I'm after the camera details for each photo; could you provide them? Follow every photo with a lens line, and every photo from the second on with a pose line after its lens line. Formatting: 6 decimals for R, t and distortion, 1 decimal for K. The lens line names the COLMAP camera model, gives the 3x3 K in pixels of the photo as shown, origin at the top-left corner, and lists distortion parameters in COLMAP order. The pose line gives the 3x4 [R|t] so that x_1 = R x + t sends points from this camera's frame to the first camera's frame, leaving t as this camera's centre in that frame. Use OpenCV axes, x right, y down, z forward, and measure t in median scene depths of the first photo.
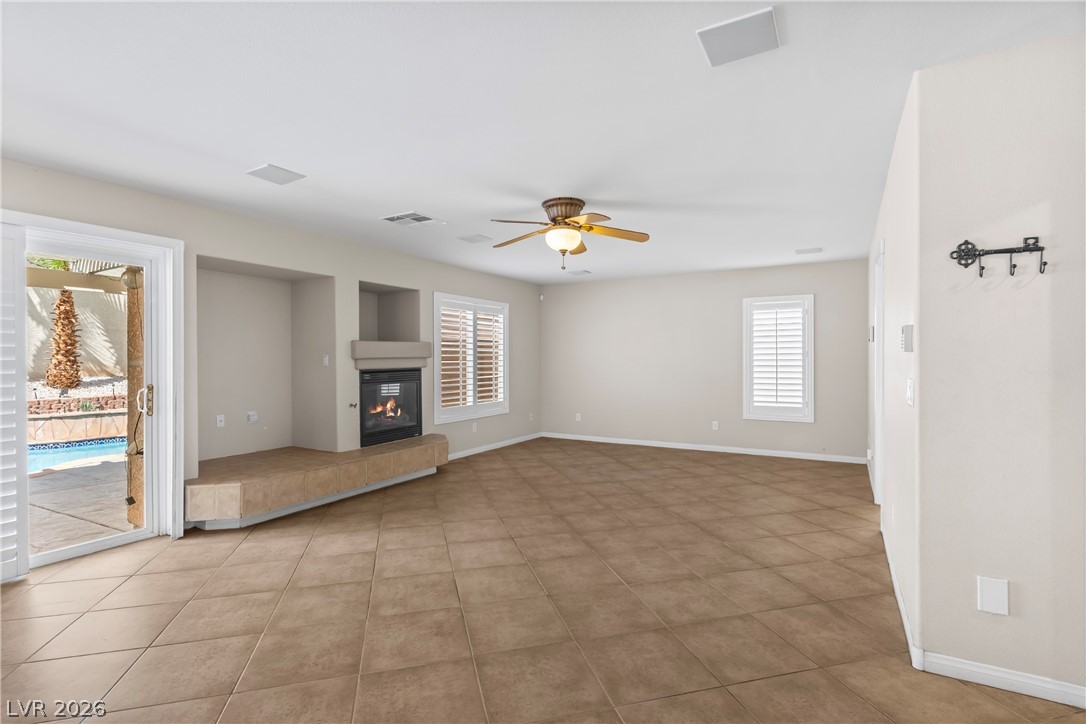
lens RADIAL K [[518.6, 0, 549.1], [0, 518.6, 357.4], [0, 0, 1]] dist [0.002630, 0.001311]
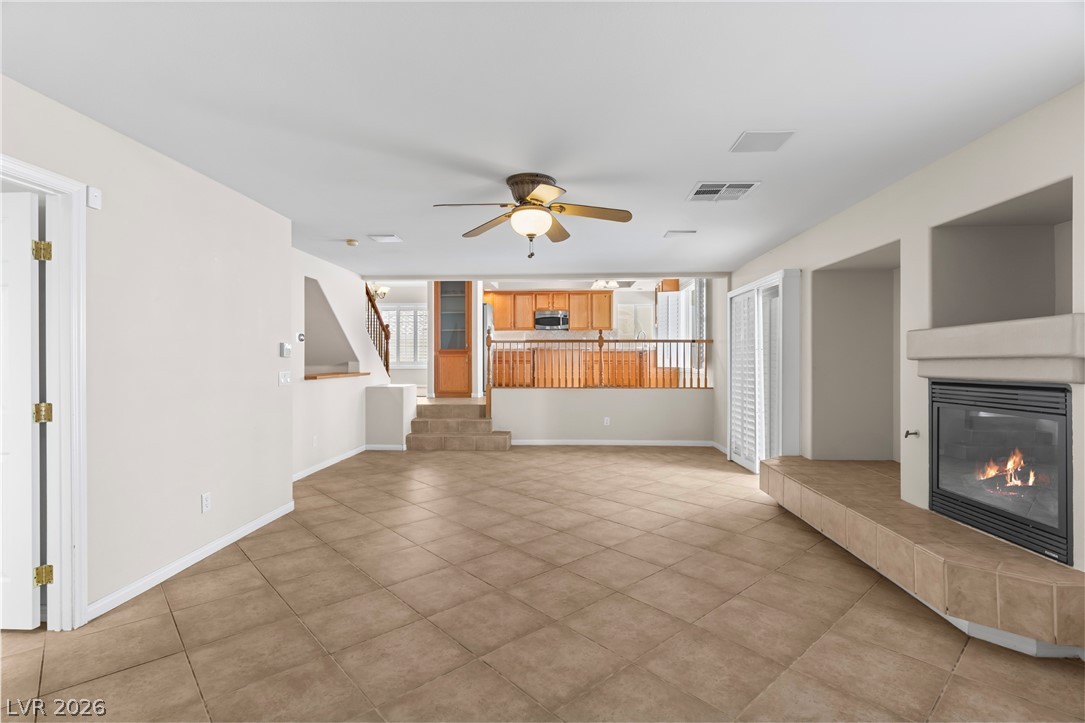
lens RADIAL K [[518.1, 0, 543.9], [0, 518.1, 359.8], [0, 0, 1]] dist [0.002630, 0.001311]
pose [[-0.895382, 0.003359, -0.445287, 0.428240], [0.004403, 0.999989, -0.001310, 0.002172], [0.445278, -0.003134, -0.895387, 1.935372]]
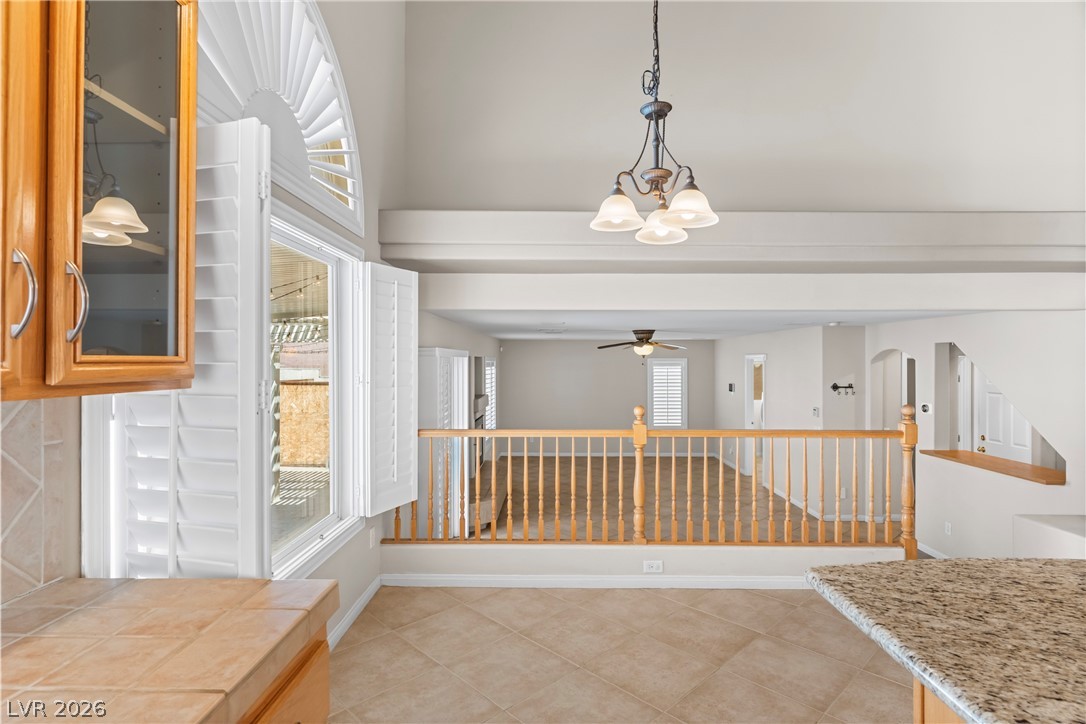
lens RADIAL K [[557.0, 0, 543.8], [0, 557.0, 360.2], [0, 0, 1]] dist [0.002874, -0.000369]
pose [[0.881155, -0.000143, 0.472828, -1.343236], [-0.000536, 0.999999, 0.001301, -0.209447], [-0.472828, -0.001400, 0.881154, -0.653250]]
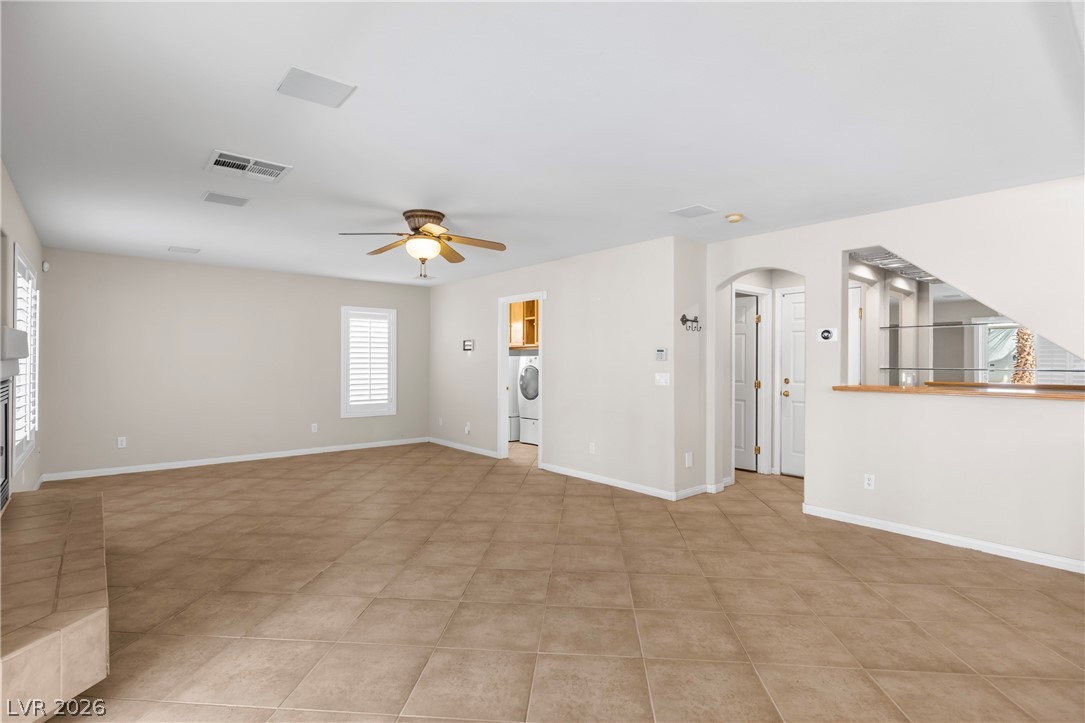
lens RADIAL K [[524.3, 0, 544.0], [0, 524.3, 368.4], [0, 0, 1]] dist [-0.004433, 0.000489]
pose [[0.347907, -0.008988, 0.937486, -0.950006], [-0.007433, 0.999896, 0.012345, -0.001813], [-0.937500, -0.011263, 0.347804, 0.436529]]
